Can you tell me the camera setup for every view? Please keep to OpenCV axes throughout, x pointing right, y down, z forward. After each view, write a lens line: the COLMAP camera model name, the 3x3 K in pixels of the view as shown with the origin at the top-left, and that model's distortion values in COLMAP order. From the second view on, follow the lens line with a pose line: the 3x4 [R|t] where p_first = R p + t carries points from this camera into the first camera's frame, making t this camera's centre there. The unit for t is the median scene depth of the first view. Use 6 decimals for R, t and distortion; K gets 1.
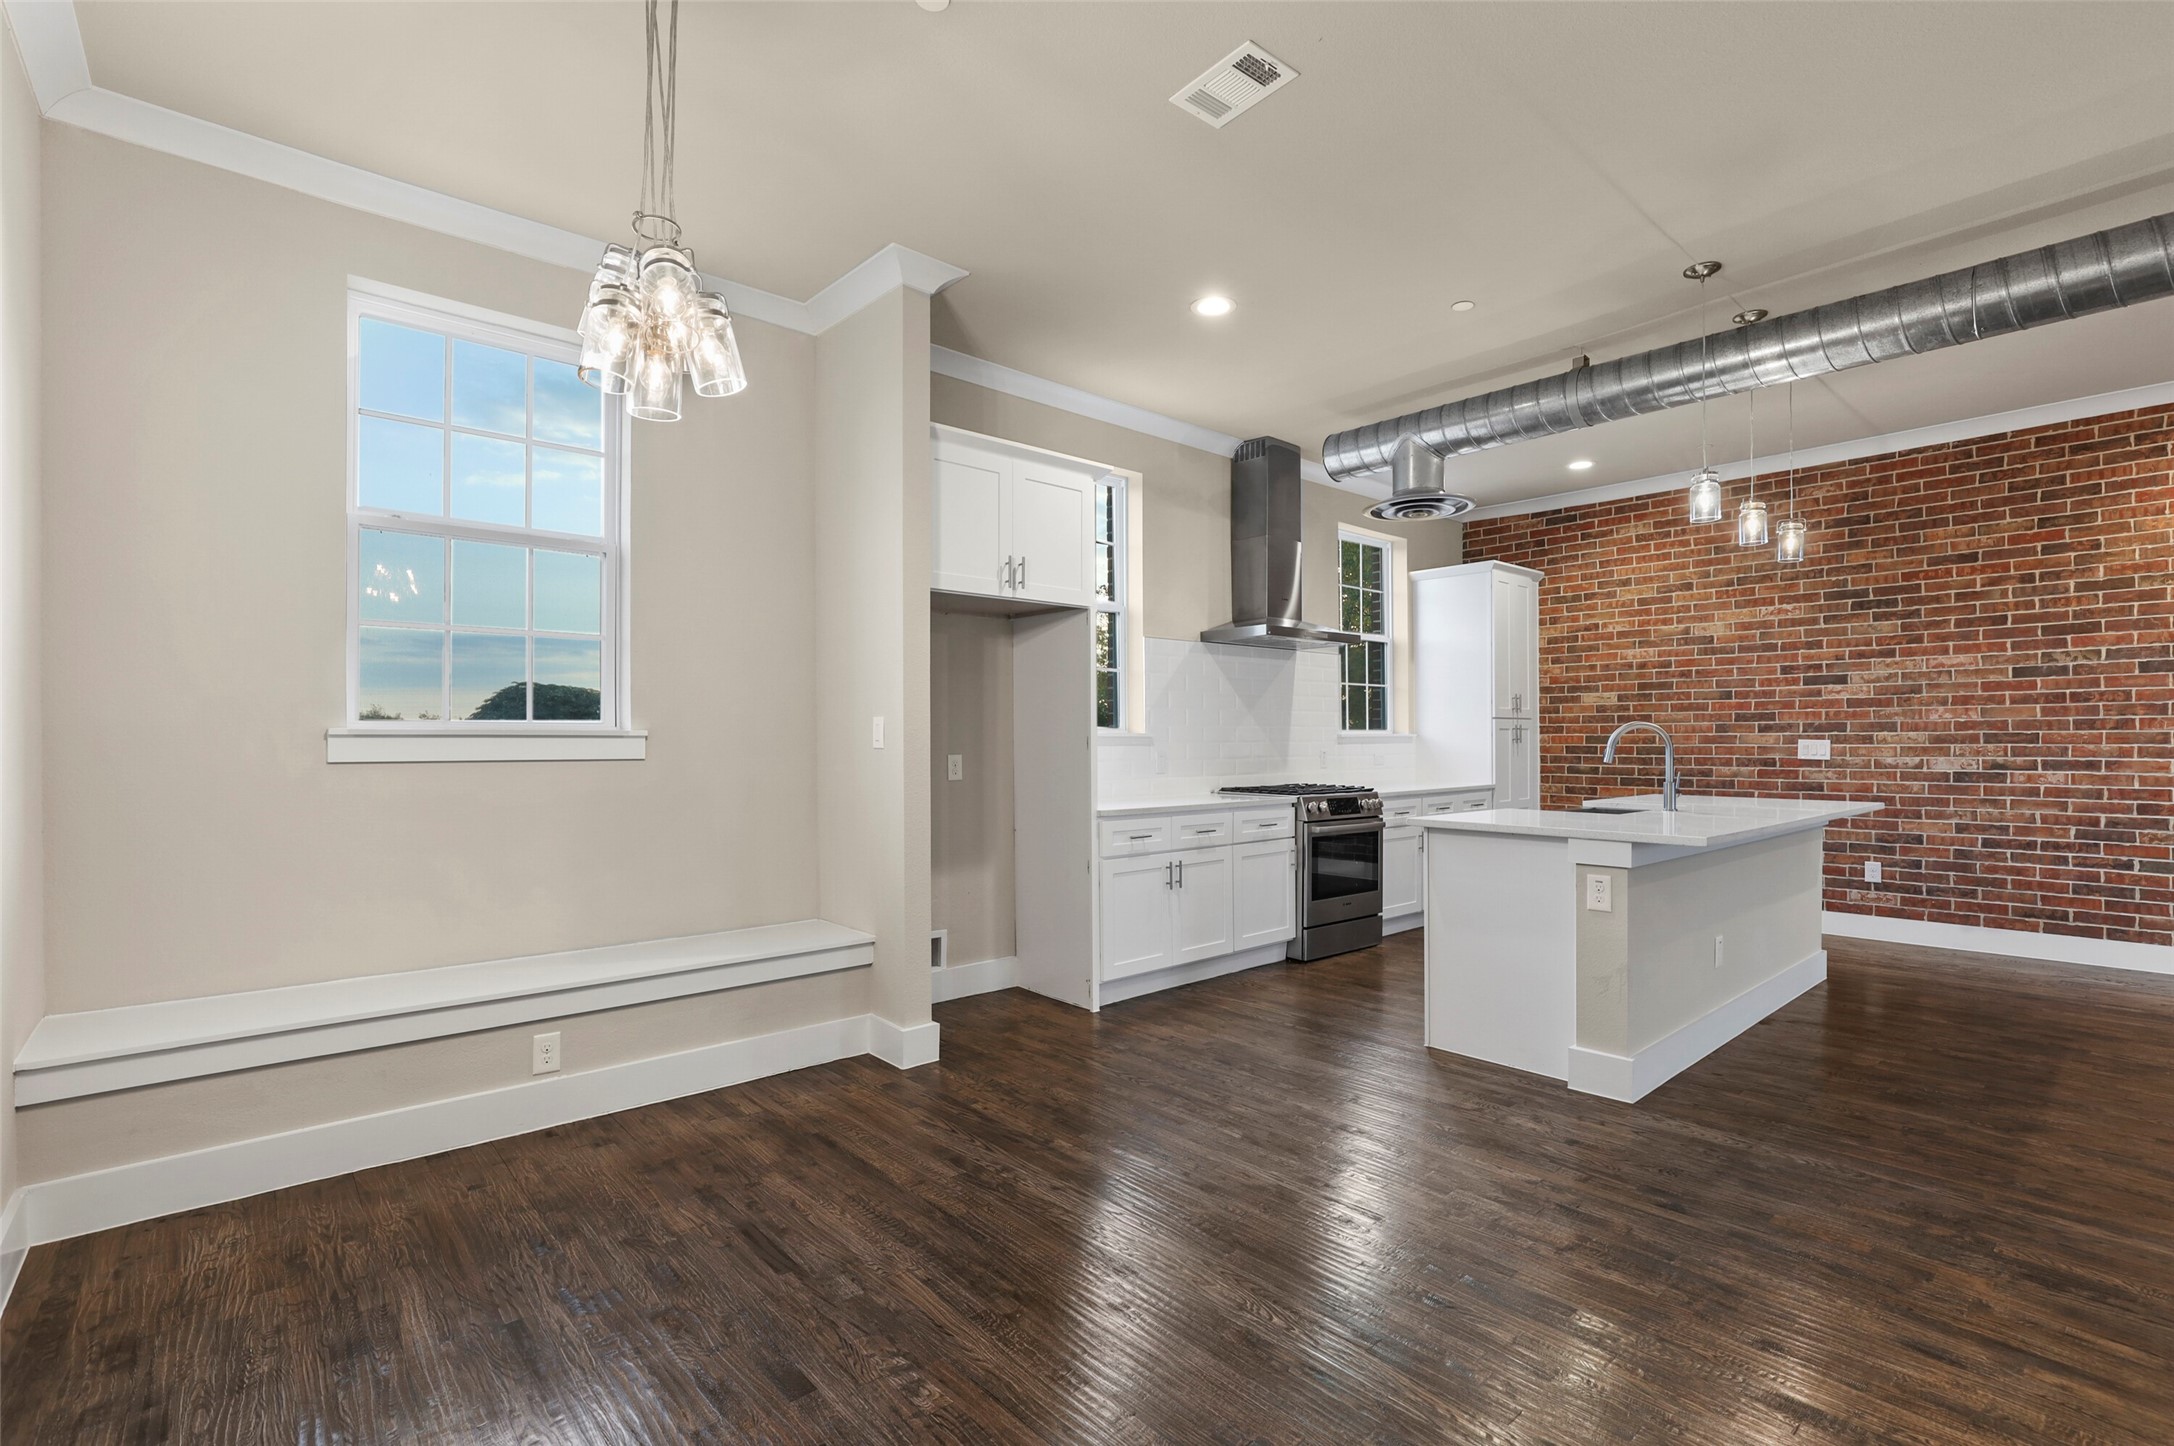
lens RADIAL K [[993.4, 0, 1087.4], [0, 993.4, 729.9], [0, 0, 1]] dist [0.000348, 0.000024]
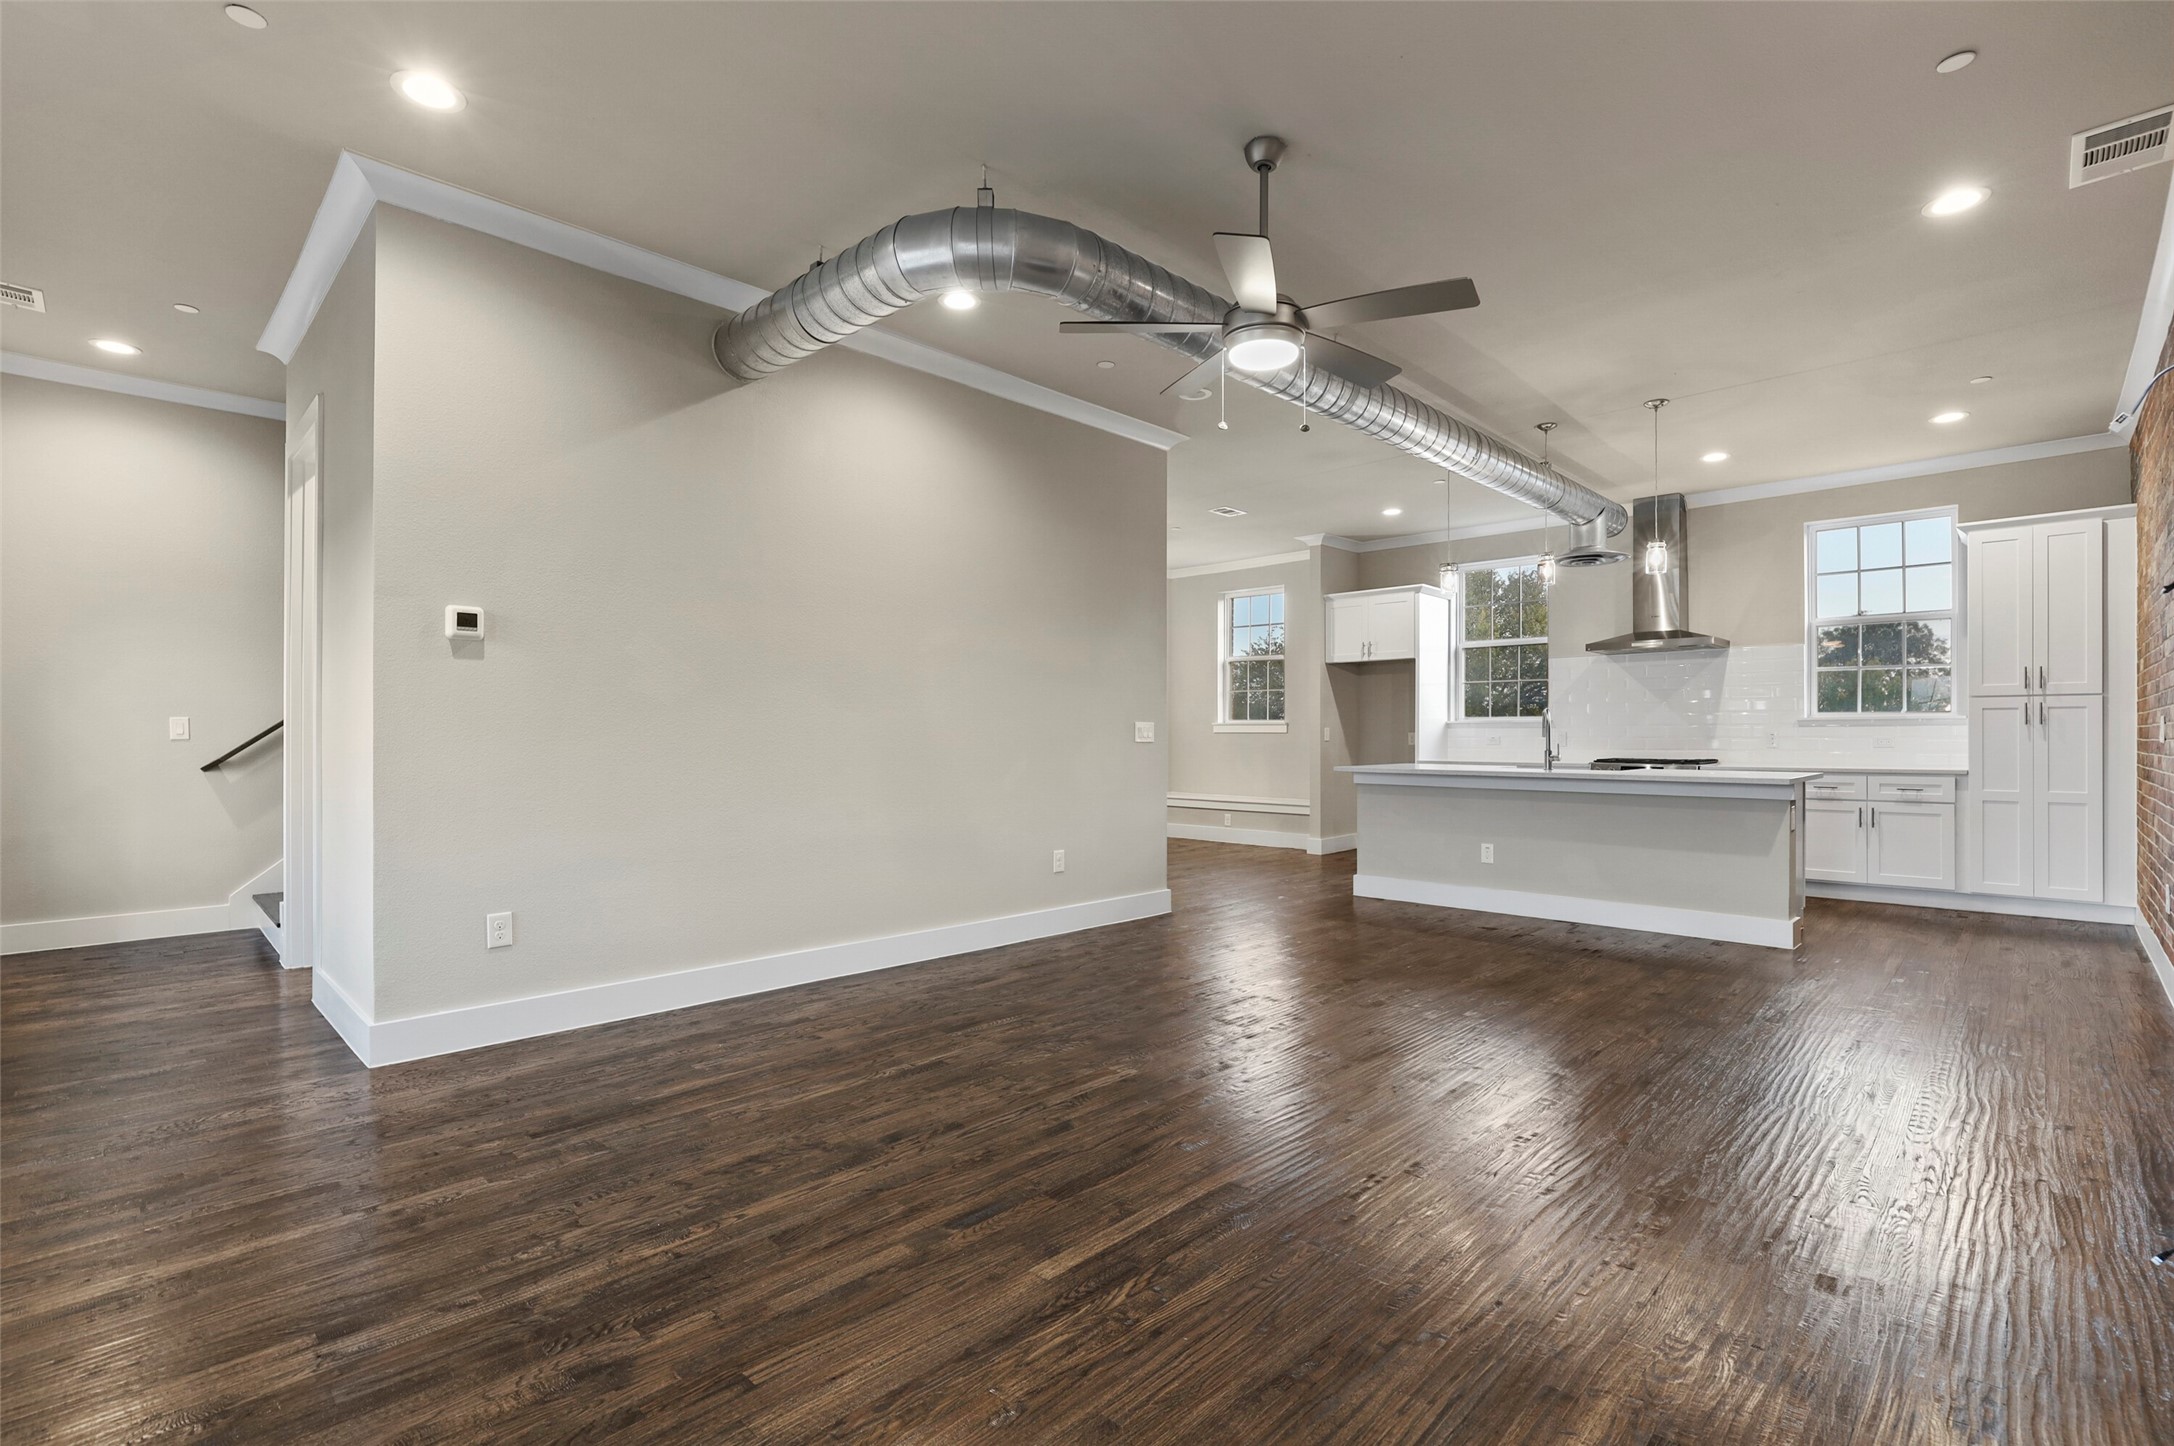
lens RADIAL K [[993.4, 0, 1087.3], [0, 993.4, 728.1], [0, 0, 1]] dist [0.000348, 0.000024]
pose [[0.068844, -0.005740, -0.997611, 2.083995], [0.009018, 0.999946, -0.005131, 0.021736], [0.997587, -0.008643, 0.068892, 0.228826]]
